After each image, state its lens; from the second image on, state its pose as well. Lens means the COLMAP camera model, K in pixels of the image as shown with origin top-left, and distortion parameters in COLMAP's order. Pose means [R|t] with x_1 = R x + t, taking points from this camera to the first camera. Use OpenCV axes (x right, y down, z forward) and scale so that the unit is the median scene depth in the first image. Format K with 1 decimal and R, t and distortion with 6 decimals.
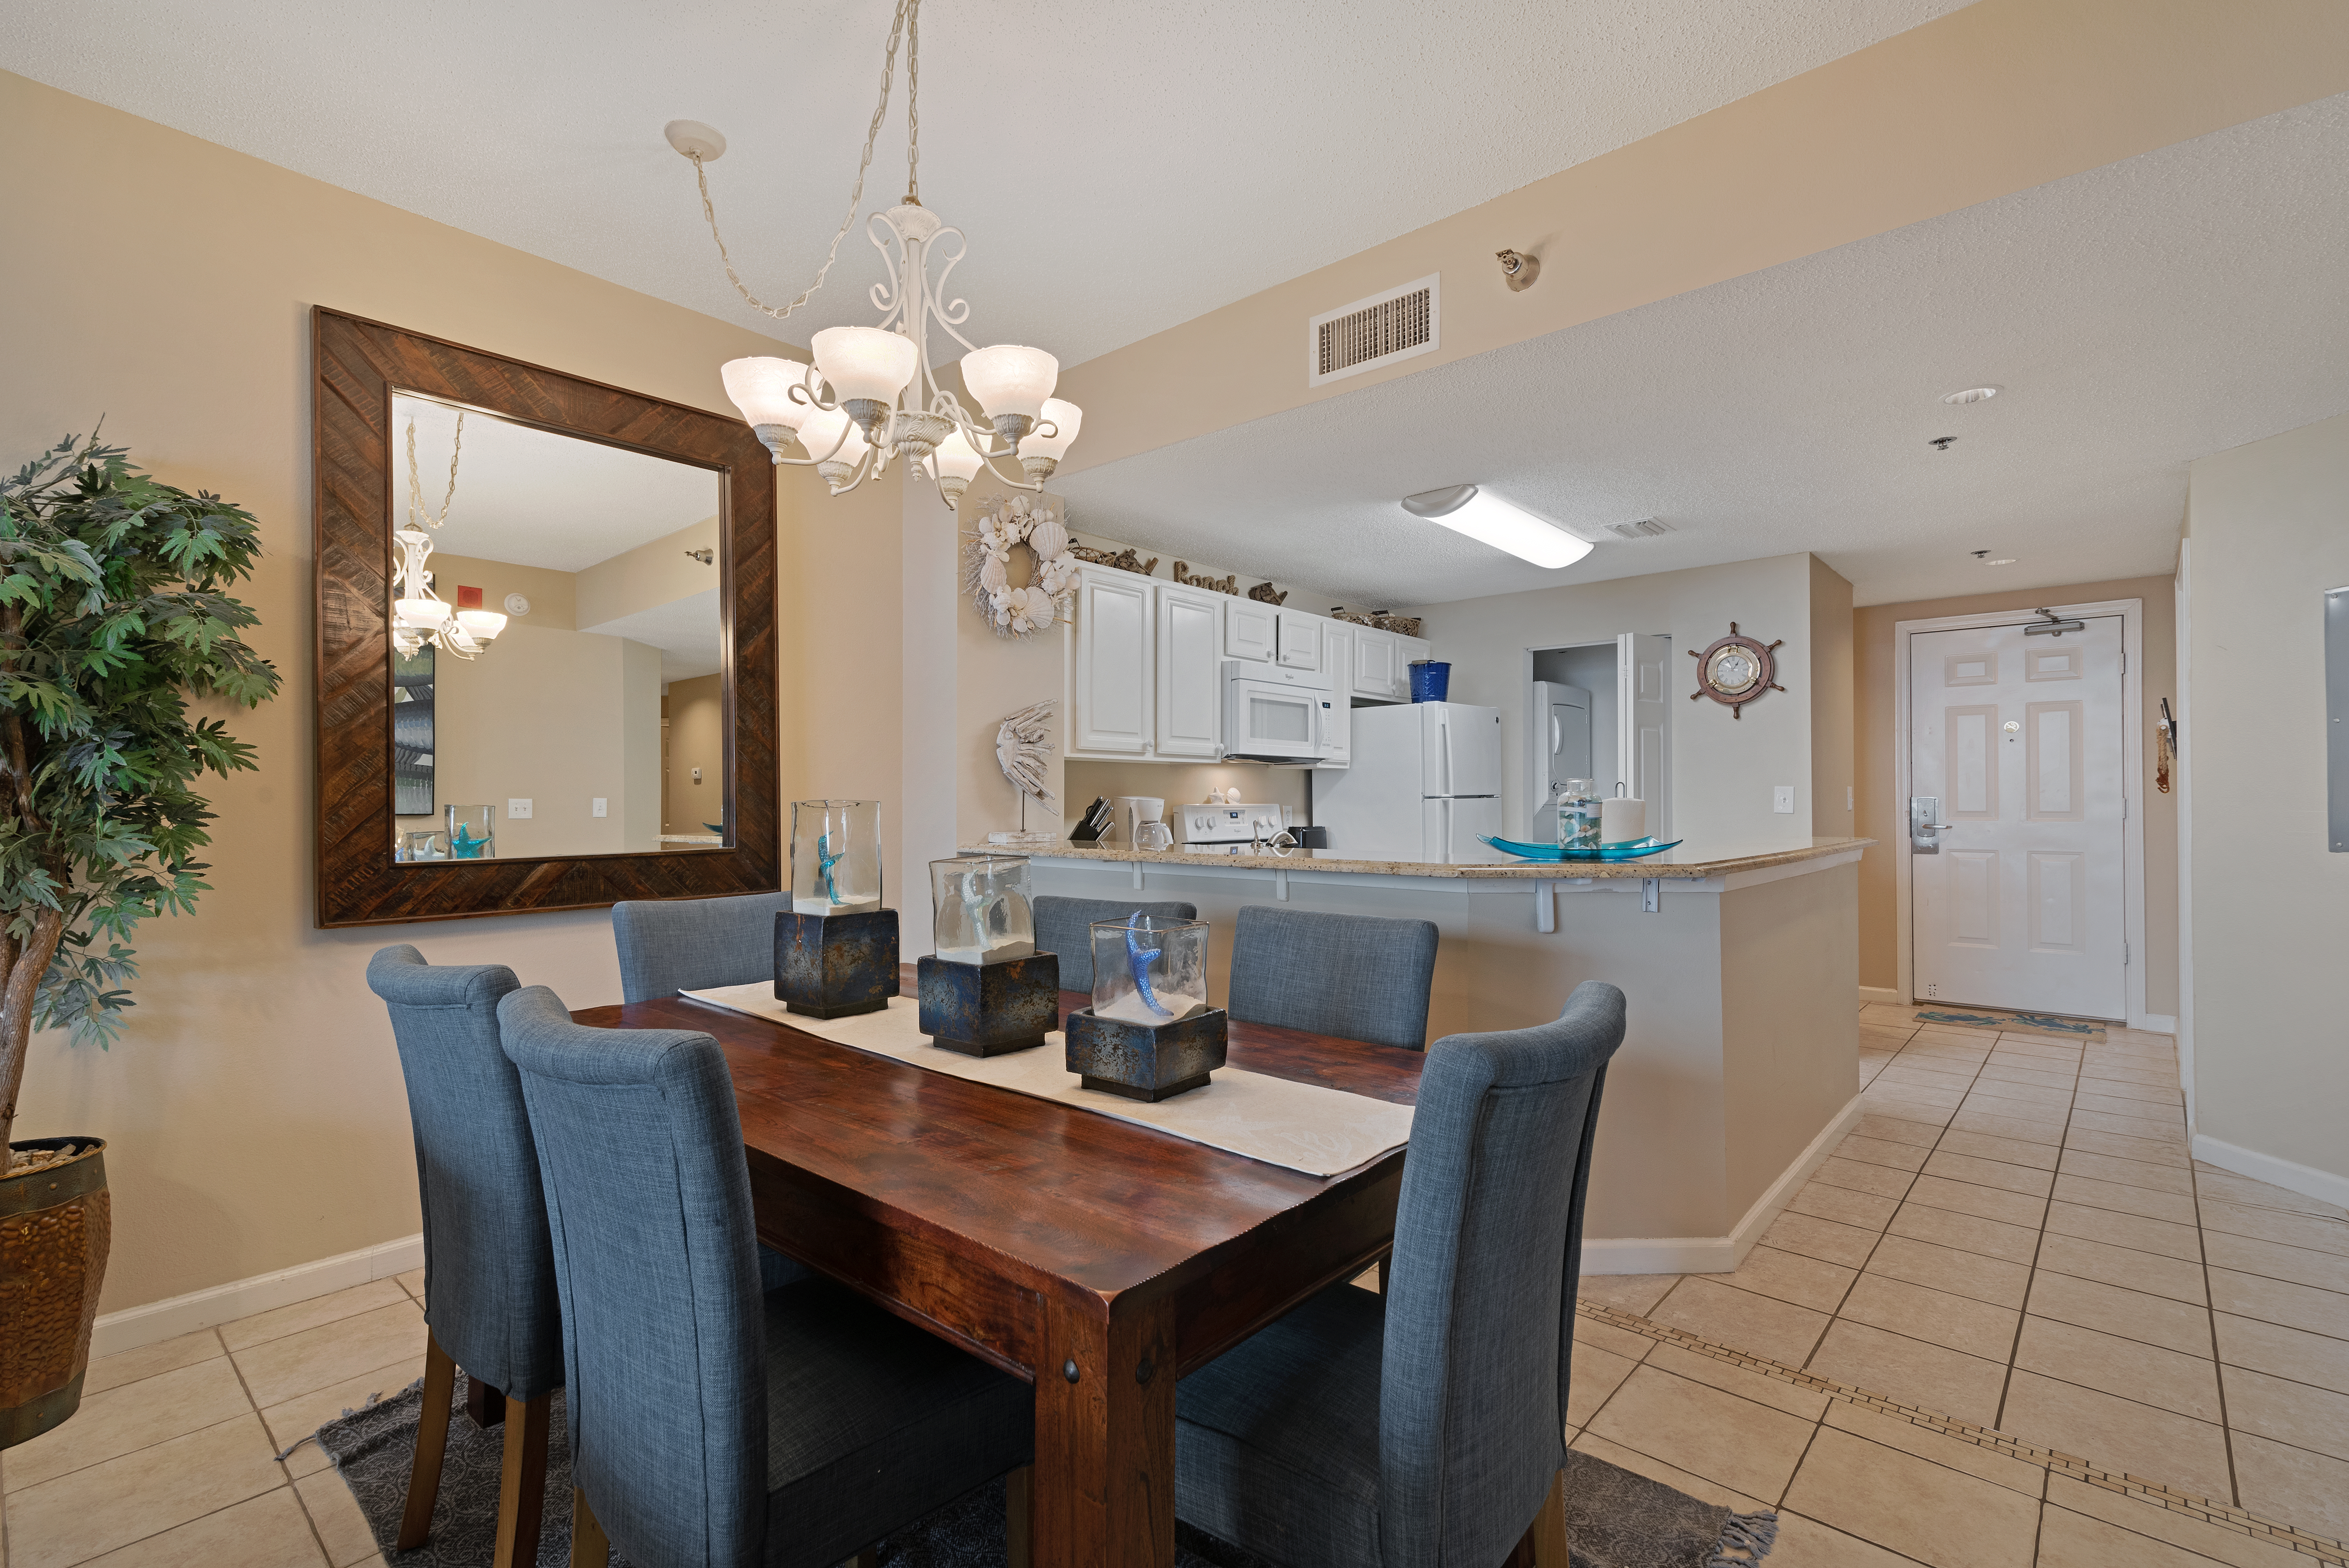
lens RADIAL K [[1069.8, 0, 1166.7], [0, 1069.8, 787.6], [0, 0, 1]] dist [0.020671, -0.000003]
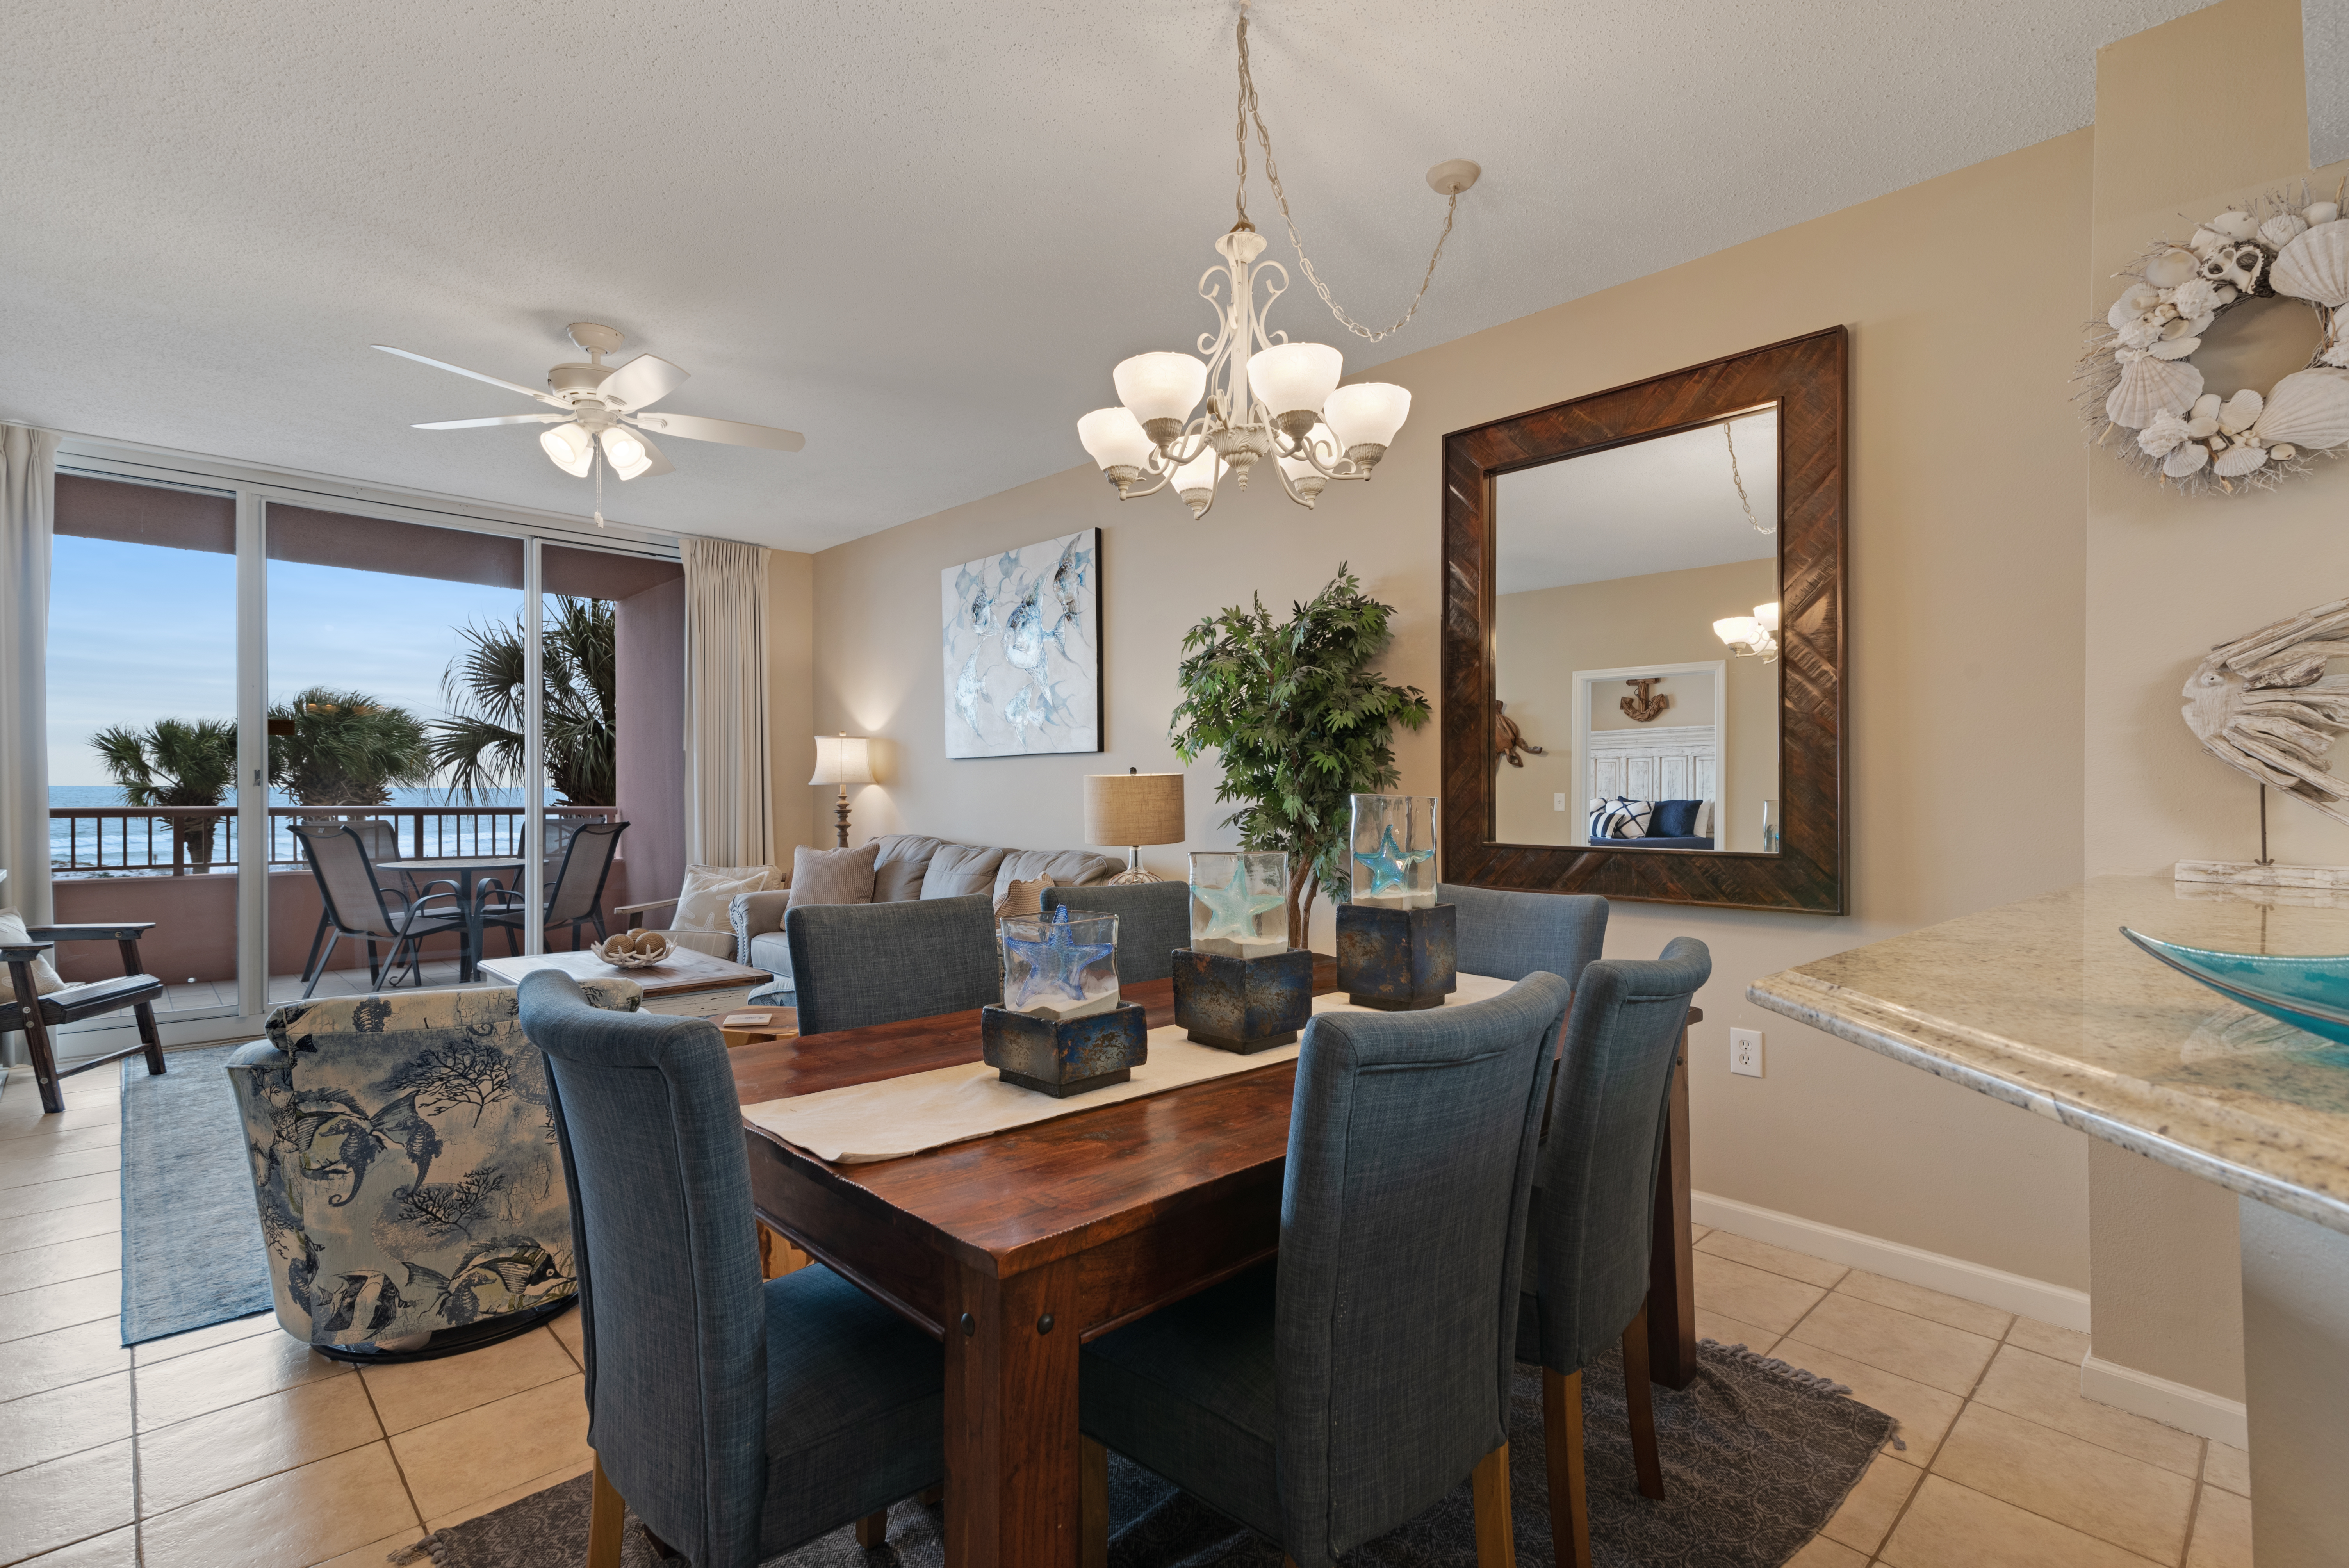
lens RADIAL K [[1094.4, 0, 1169.0], [0, 1094.4, 793.1], [0, 0, 1]] dist [0.012494, 0.000401]
pose [[-0.078873, 0.002601, -0.996881, 0.701197], [0.006180, 0.999979, 0.002120, 0.006827], [0.996866, -0.005993, -0.078887, 0.839347]]
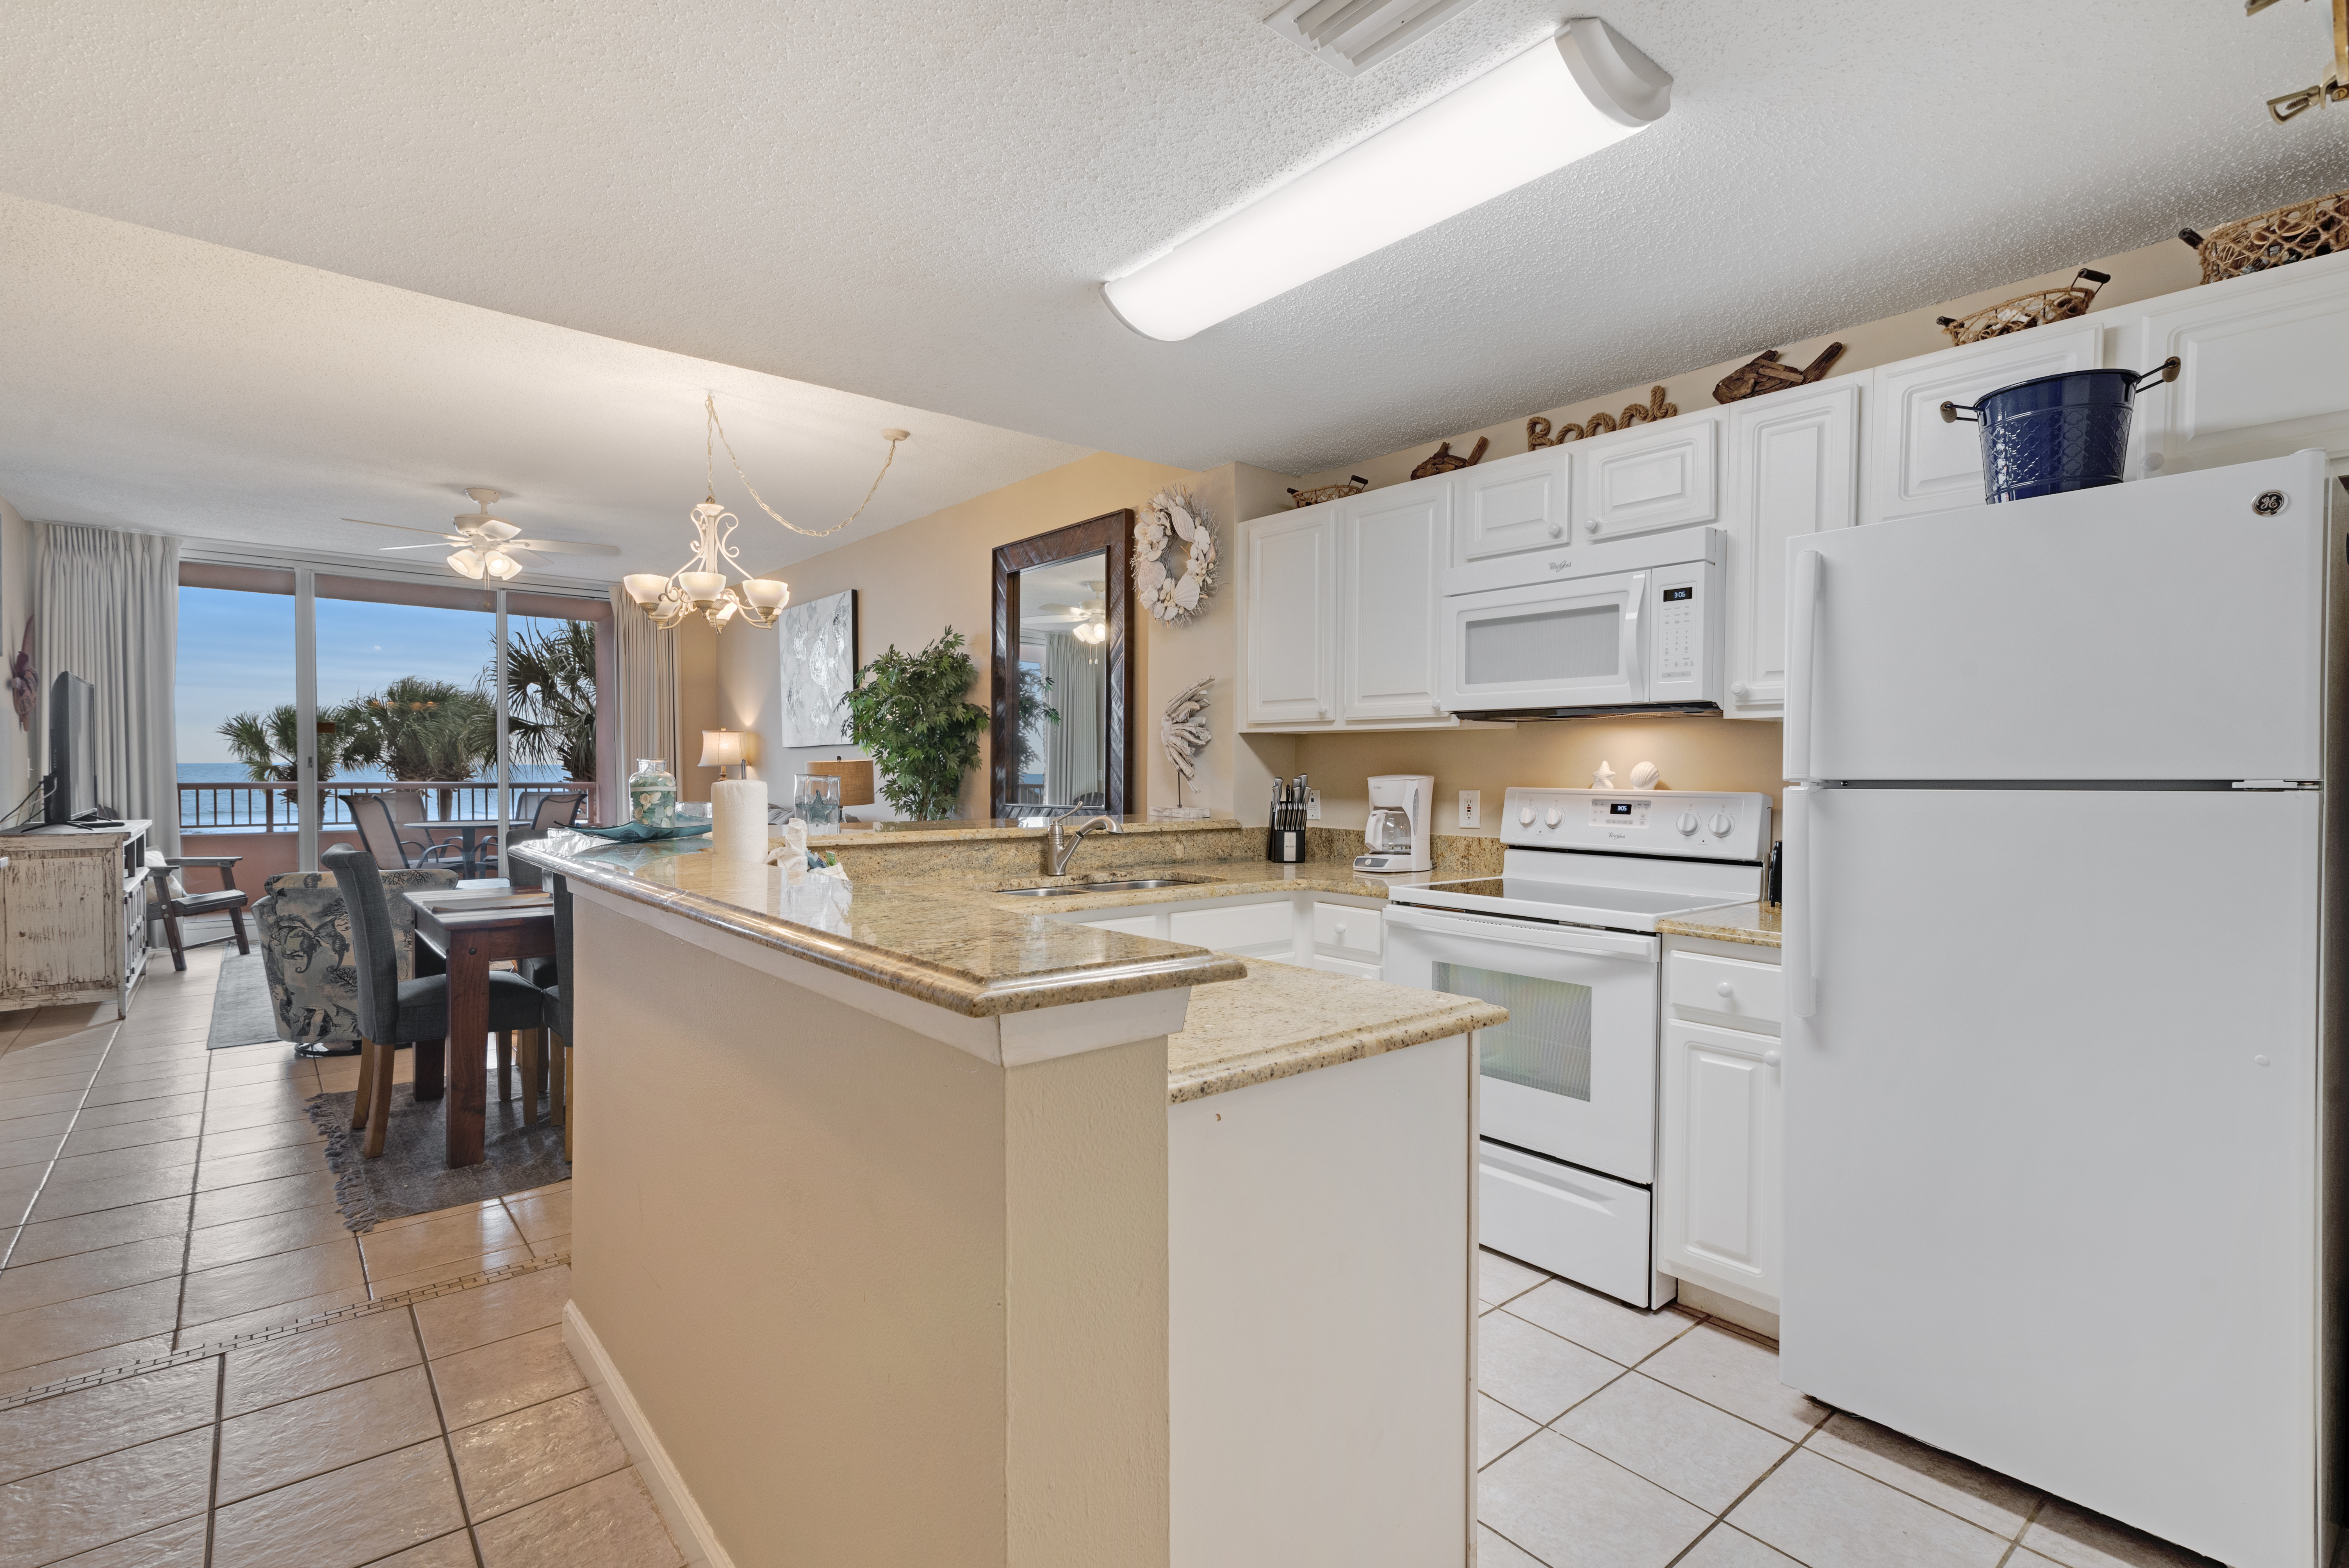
lens RADIAL K [[1100.3, 0, 1174.5], [0, 1100.3, 784.0], [0, 0, 1]] dist [0.013959, -0.000353]
pose [[-0.146798, 0.014661, -0.989058, 1.519001], [0.006110, 0.999885, 0.013915, 0.004629], [0.989148, -0.004001, -0.146871, 1.863270]]
